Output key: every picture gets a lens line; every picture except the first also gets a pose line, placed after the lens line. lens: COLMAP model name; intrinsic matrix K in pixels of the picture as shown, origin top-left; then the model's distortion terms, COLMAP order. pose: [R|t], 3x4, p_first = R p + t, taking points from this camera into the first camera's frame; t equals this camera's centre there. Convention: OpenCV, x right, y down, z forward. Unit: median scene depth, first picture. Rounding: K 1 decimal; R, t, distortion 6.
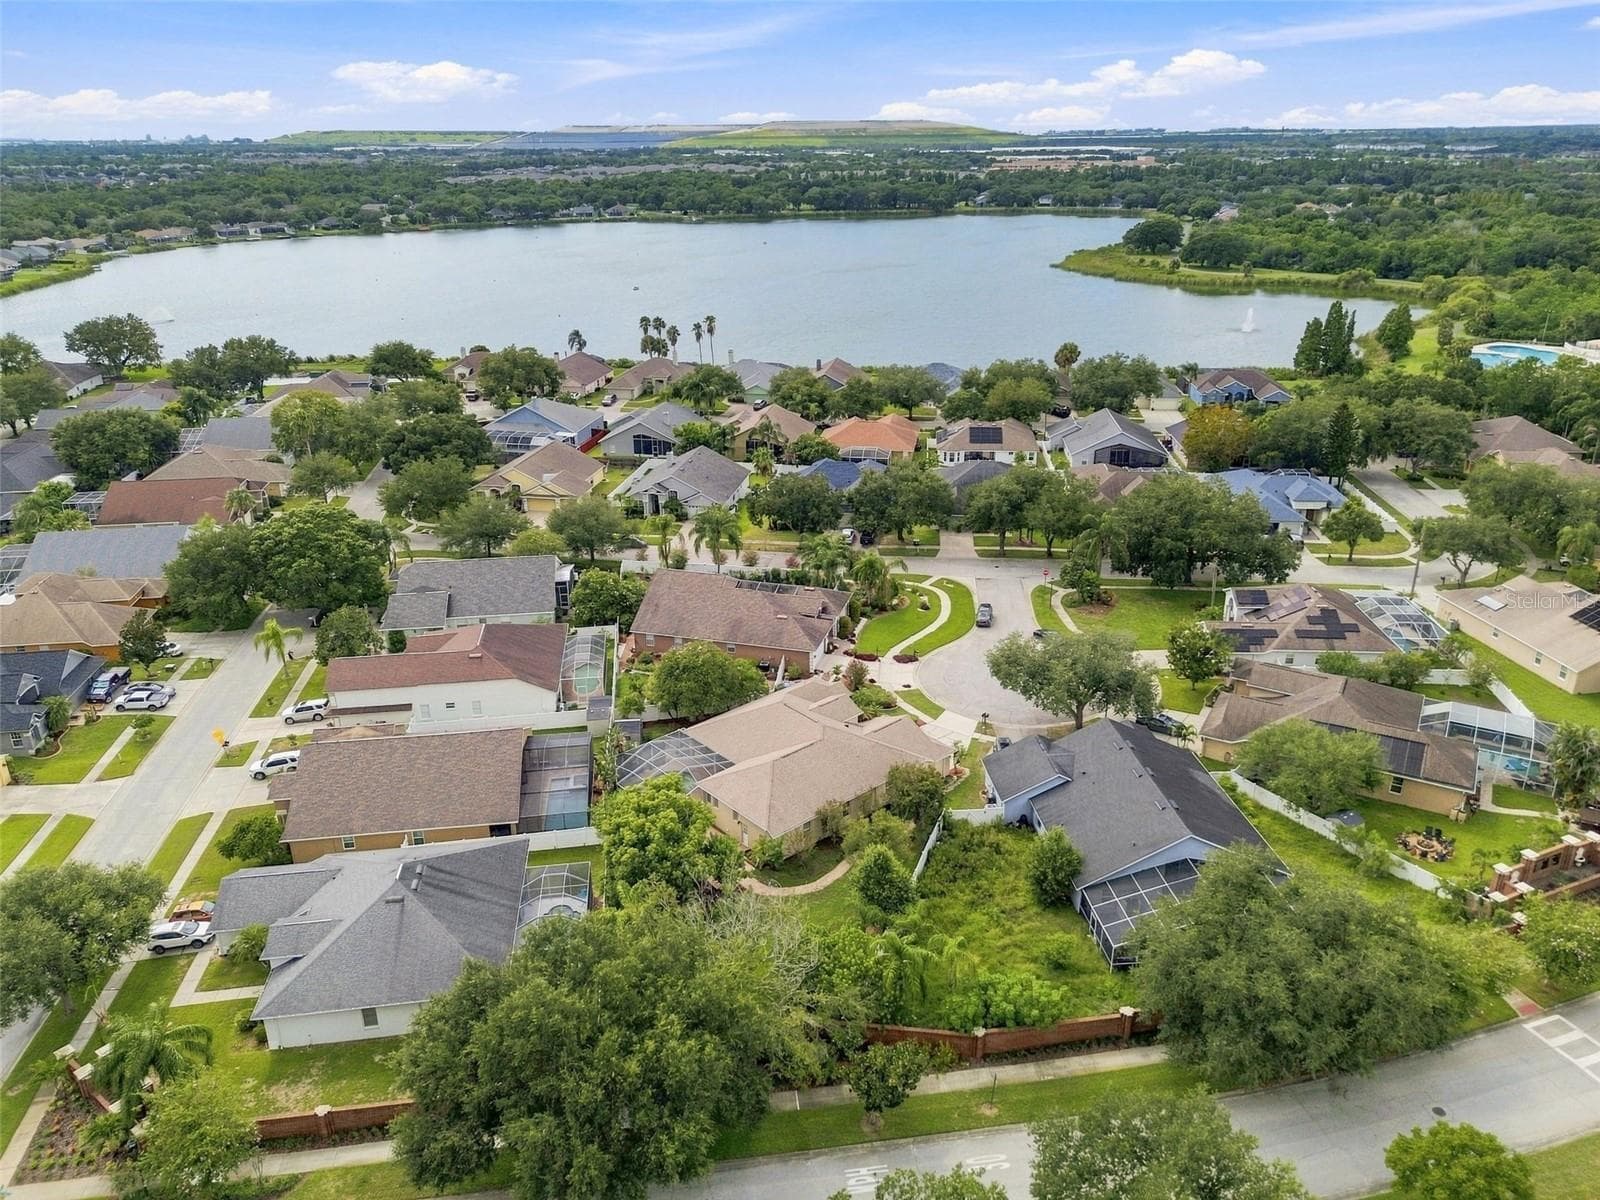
lens RADIAL K [[1135.3, 0, 804.5], [0, 1135.3, 595.6], [0, 0, 1]] dist [0.067098, -0.067914]
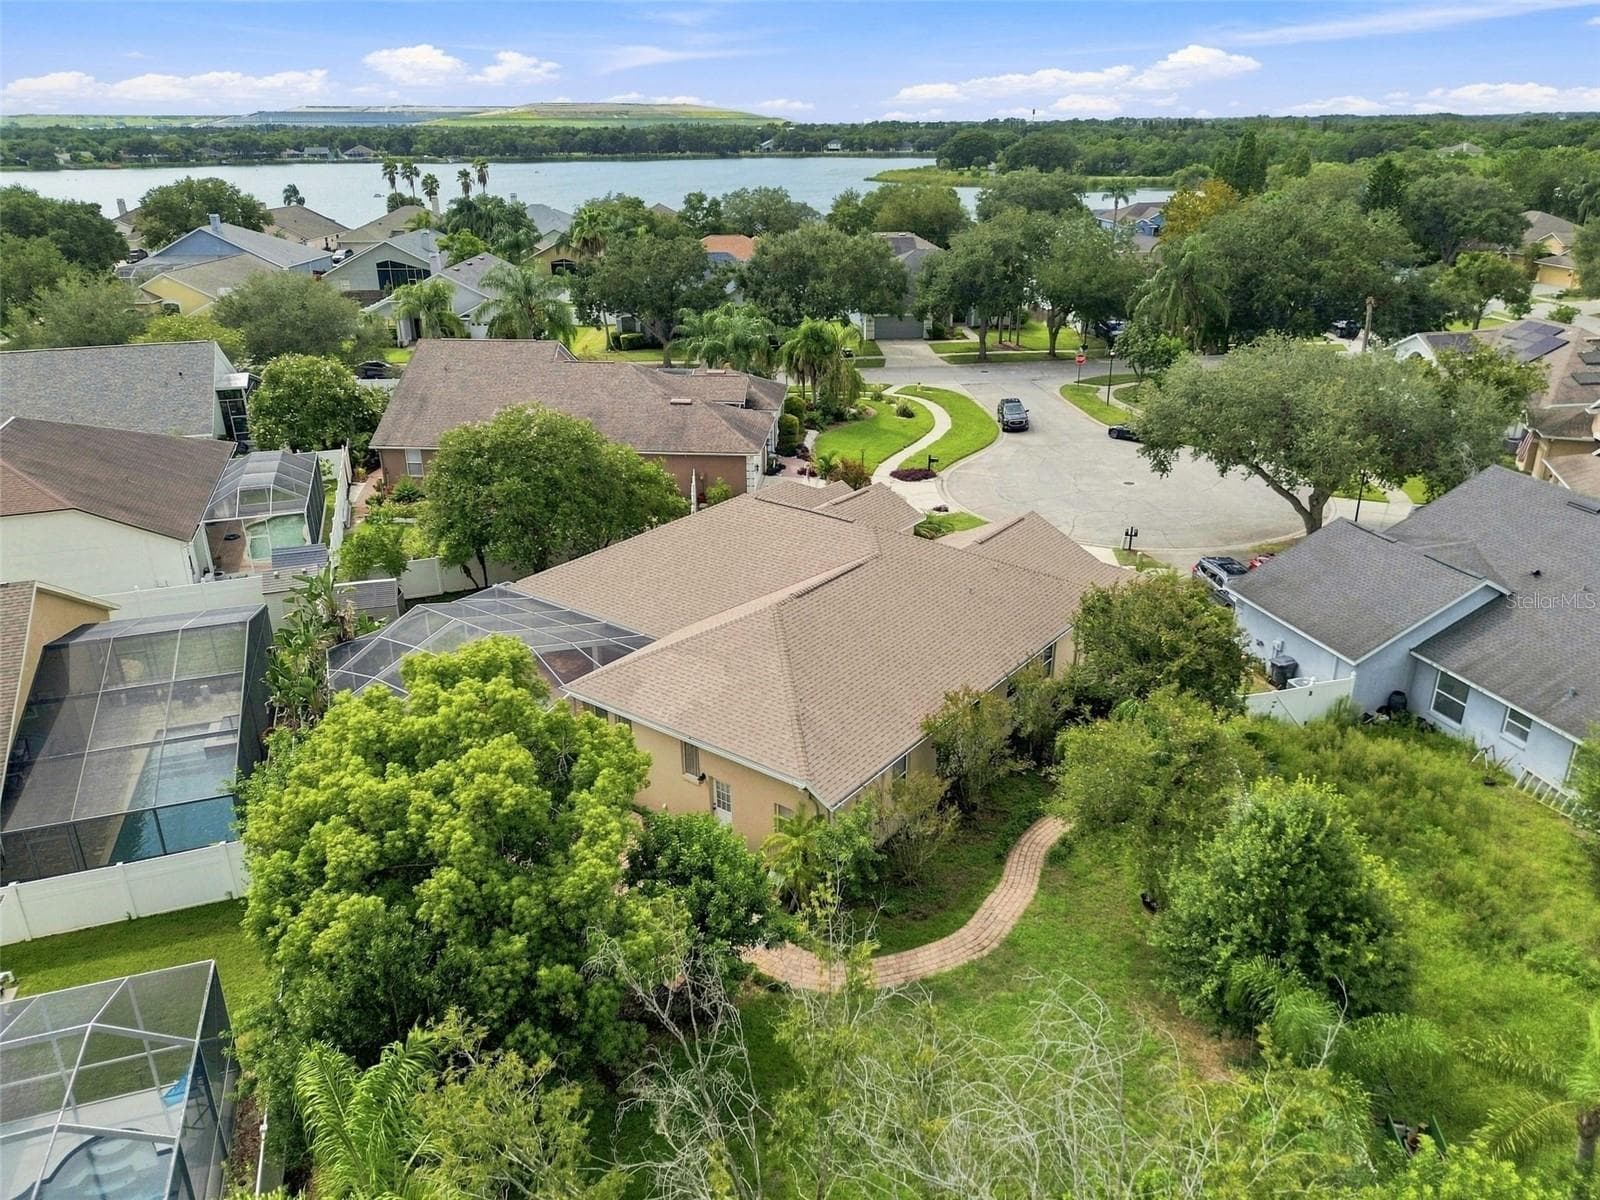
lens RADIAL K [[1135.3, 0, 804.5], [0, 1135.3, 595.6], [0, 0, 1]] dist [0.067098, -0.067914]
pose [[0.981387, -0.073222, 0.177535, -0.056287], [0.072665, 0.997310, 0.009645, 0.094893], [-0.177764, 0.003435, 0.984067, 0.435049]]
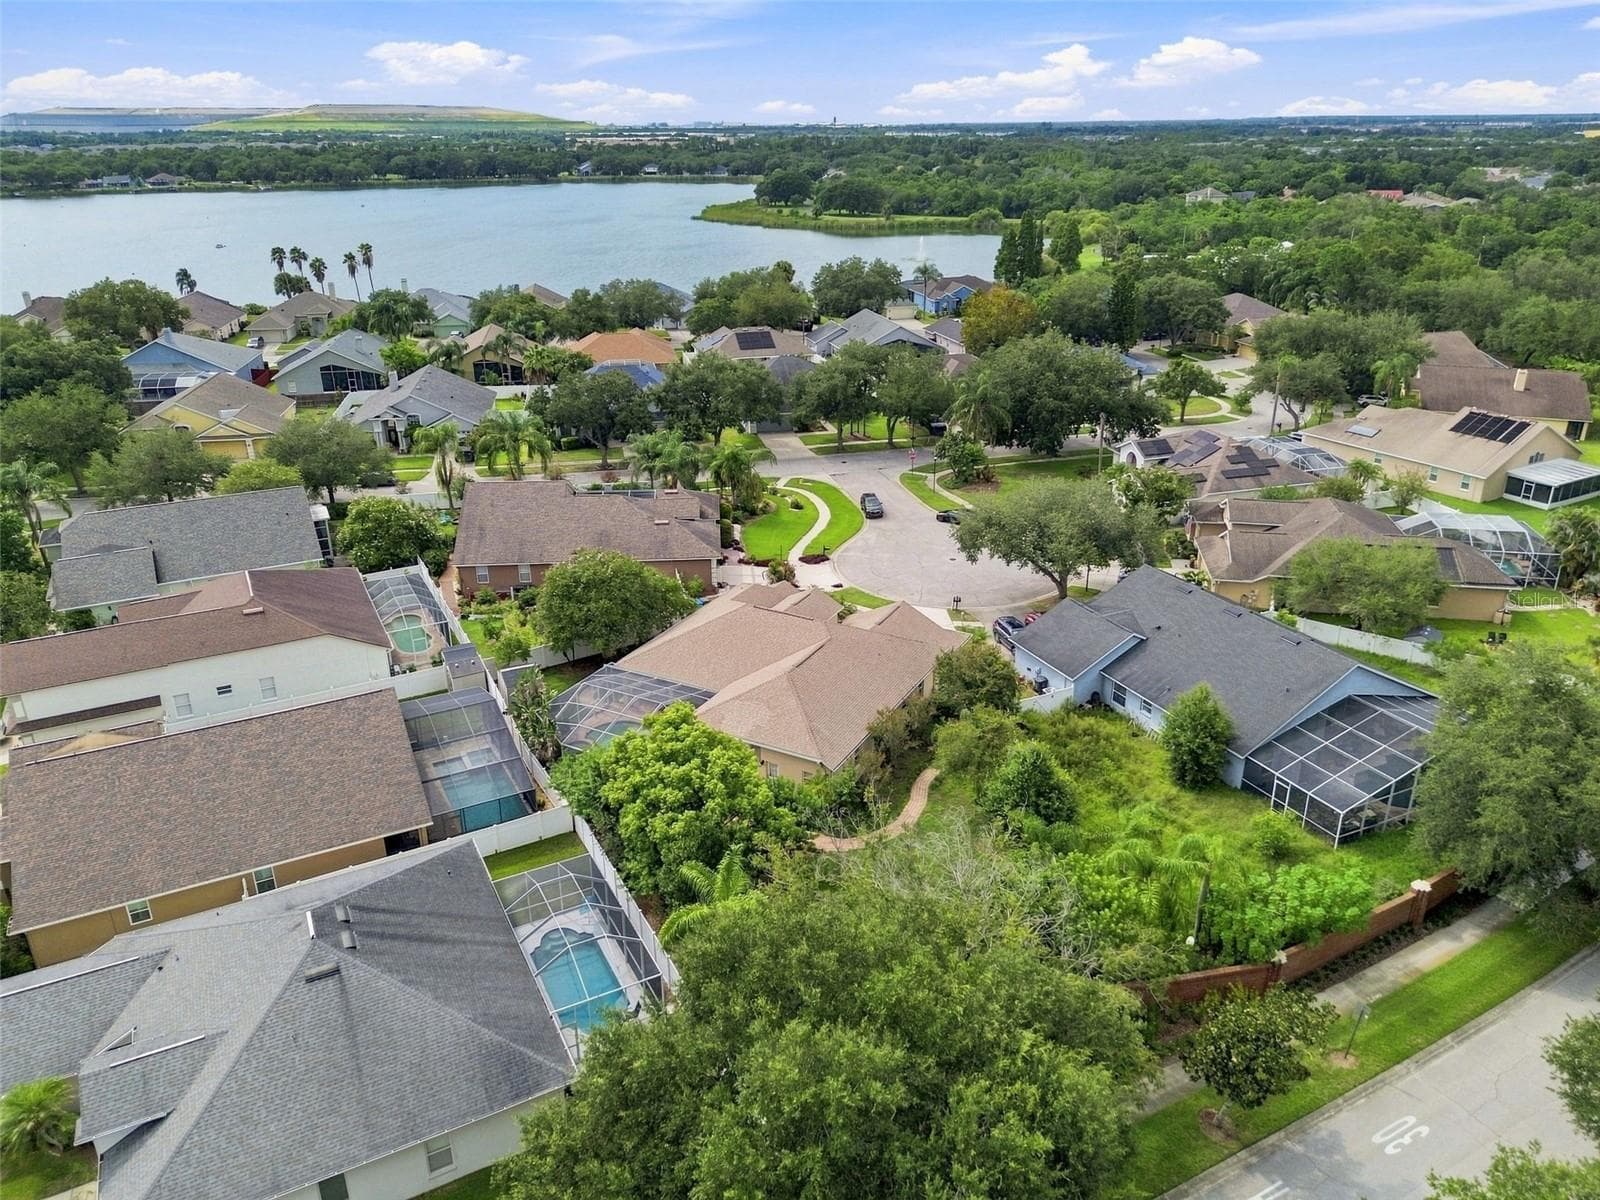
lens RADIAL K [[1135.3, 0, 804.5], [0, 1135.3, 595.6], [0, 0, 1]] dist [0.067098, -0.067914]
pose [[0.938556, -0.129176, 0.320040, -0.162595], [0.127867, 0.991471, 0.025196, 0.055005], [-0.320565, 0.017275, 0.947069, 0.217593]]
